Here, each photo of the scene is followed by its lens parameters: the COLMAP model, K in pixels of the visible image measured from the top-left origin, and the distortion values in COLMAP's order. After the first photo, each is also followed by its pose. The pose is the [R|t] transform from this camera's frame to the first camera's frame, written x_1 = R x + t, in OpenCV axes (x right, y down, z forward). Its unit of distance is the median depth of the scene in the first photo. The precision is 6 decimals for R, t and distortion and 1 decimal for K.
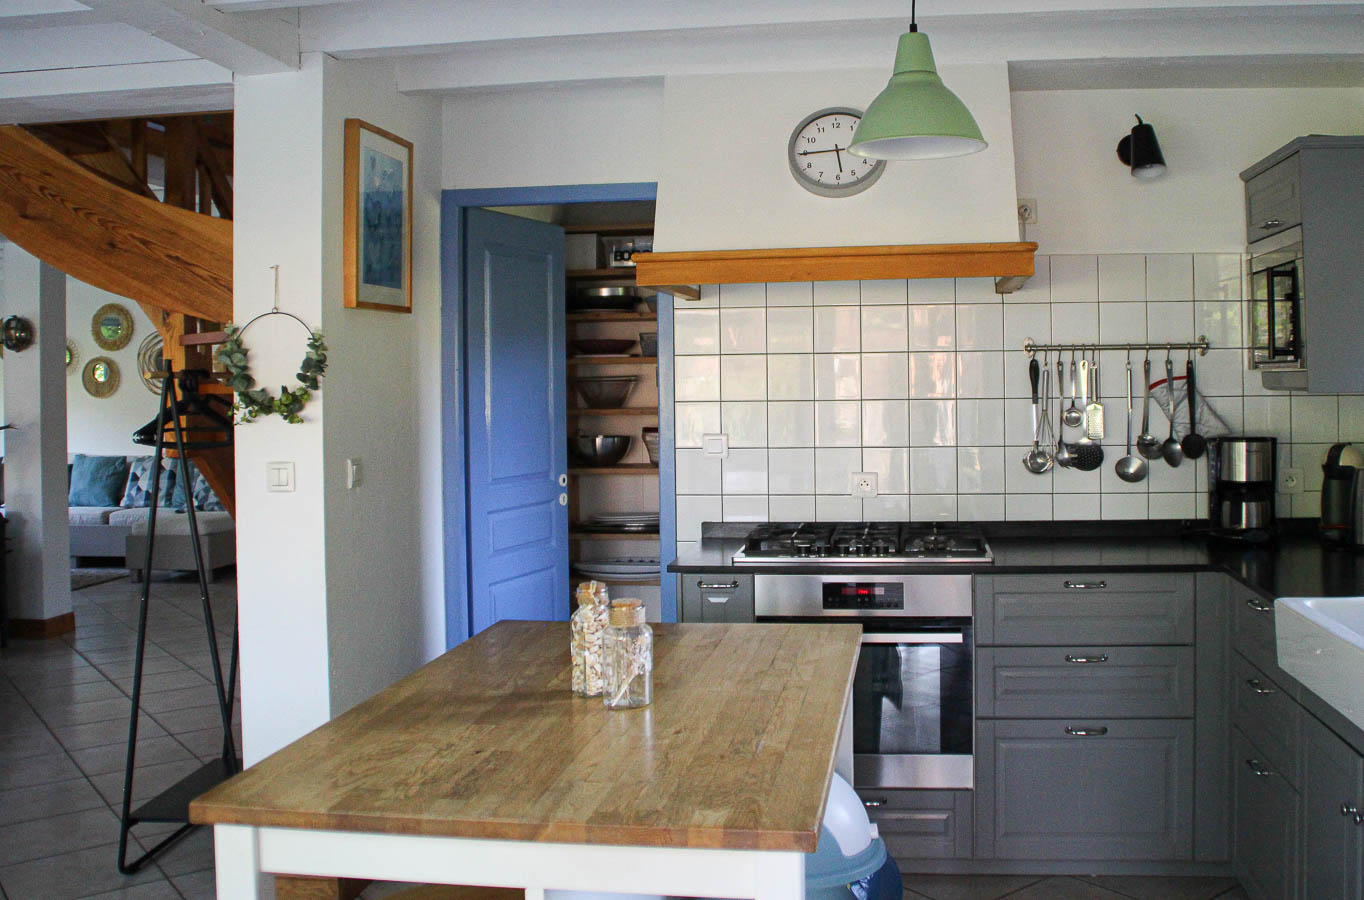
lens RADIAL K [[1289.7, 0, 683.9], [0, 1289.7, 335.5], [0, 0, 1]] dist [-0.091327, 0.010881]
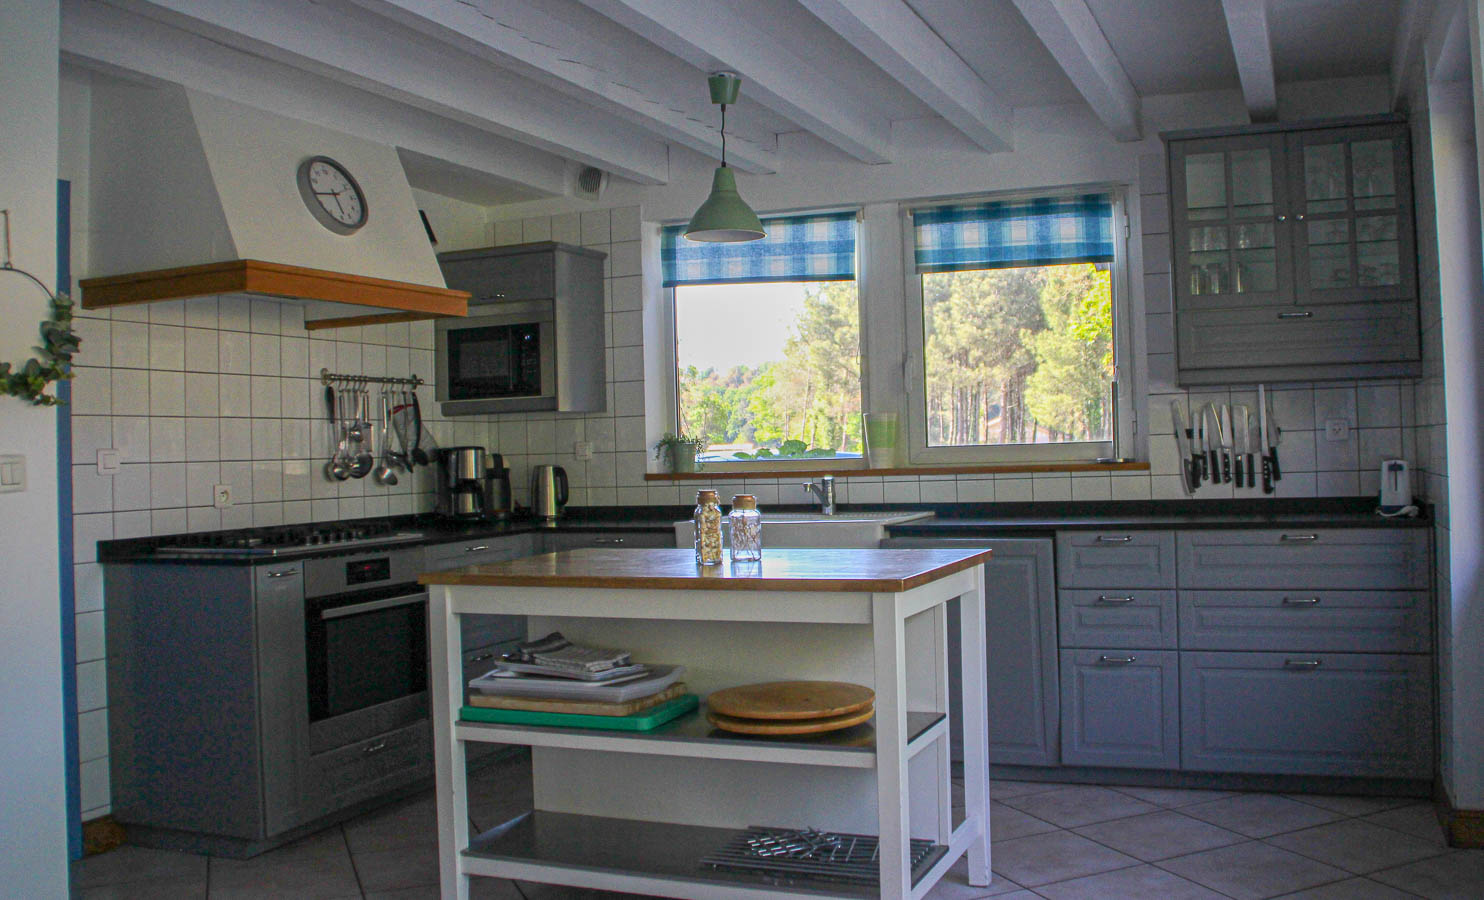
lens RADIAL K [[1507.5, 0, 742.0], [0, 1507.5, 450.0], [0, 0, 1]] dist [0.000761, 0.001999]
pose [[0.250097, 0.010098, 0.968168, -1.027969], [-0.004941, 0.999946, -0.009153, 0.091380], [-0.968208, -0.002495, 0.250133, 0.275108]]
